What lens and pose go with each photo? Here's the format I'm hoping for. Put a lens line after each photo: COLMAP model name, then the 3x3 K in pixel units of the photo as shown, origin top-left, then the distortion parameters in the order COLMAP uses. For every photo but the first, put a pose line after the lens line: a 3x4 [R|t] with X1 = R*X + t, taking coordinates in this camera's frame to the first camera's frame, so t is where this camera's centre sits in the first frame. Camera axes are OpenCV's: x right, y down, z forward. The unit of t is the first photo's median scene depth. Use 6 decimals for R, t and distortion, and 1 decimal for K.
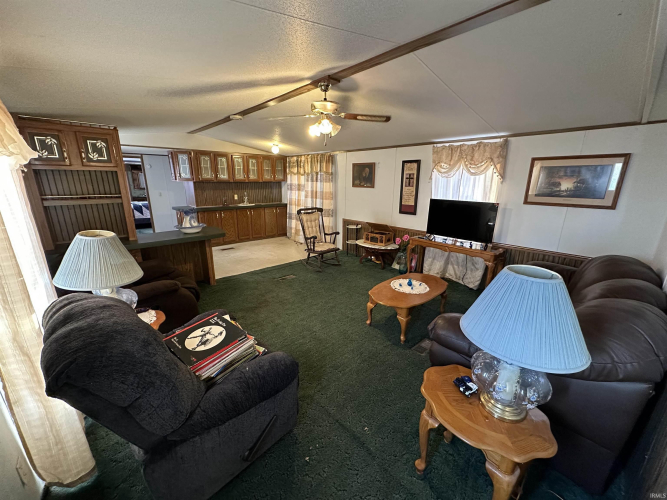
lens RADIAL K [[265.1, 0, 334.1], [0, 265.1, 251.6], [0, 0, 1]] dist [-0.001496, 0.000540]
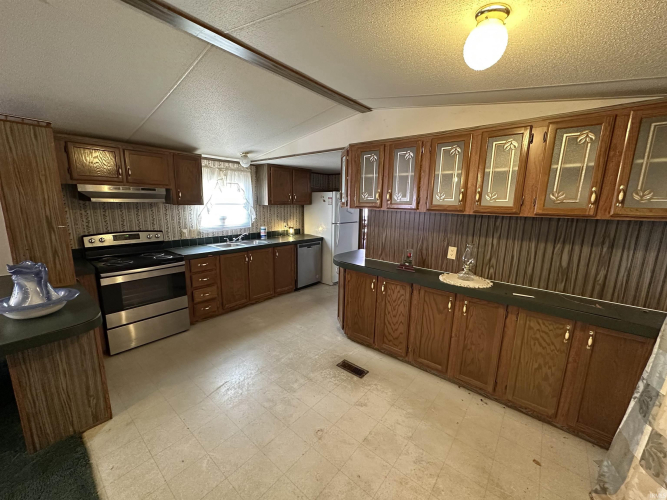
lens RADIAL K [[265.1, 0, 332.3], [0, 265.1, 250.7], [0, 0, 1]] dist [-0.001496, 0.000540]
pose [[0.131318, 0.174539, -0.975854, -0.032405], [-0.281325, 0.950471, 0.132141, -0.231161], [0.950585, 0.257180, 0.173916, 0.849365]]
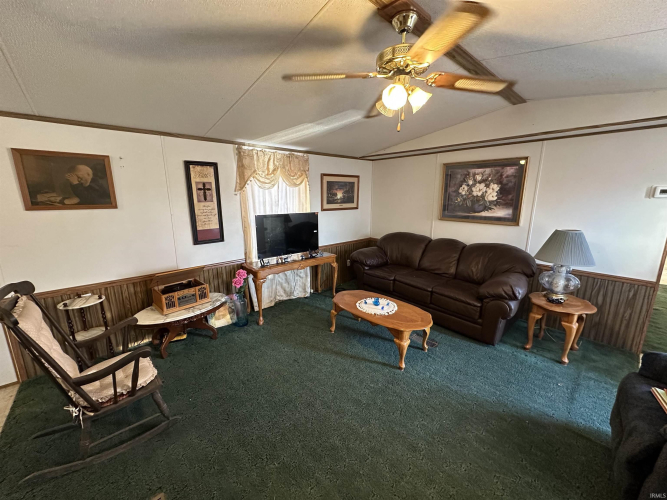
lens RADIAL K [[265.1, 0, 333.4], [0, 265.1, 250.2], [0, 0, 1]] dist [-0.001496, 0.000540]
pose [[0.013508, -0.217993, 0.975857, -0.281045], [0.262362, 0.942524, 0.206915, -0.138230], [-0.964875, 0.253233, 0.069924, 0.507554]]
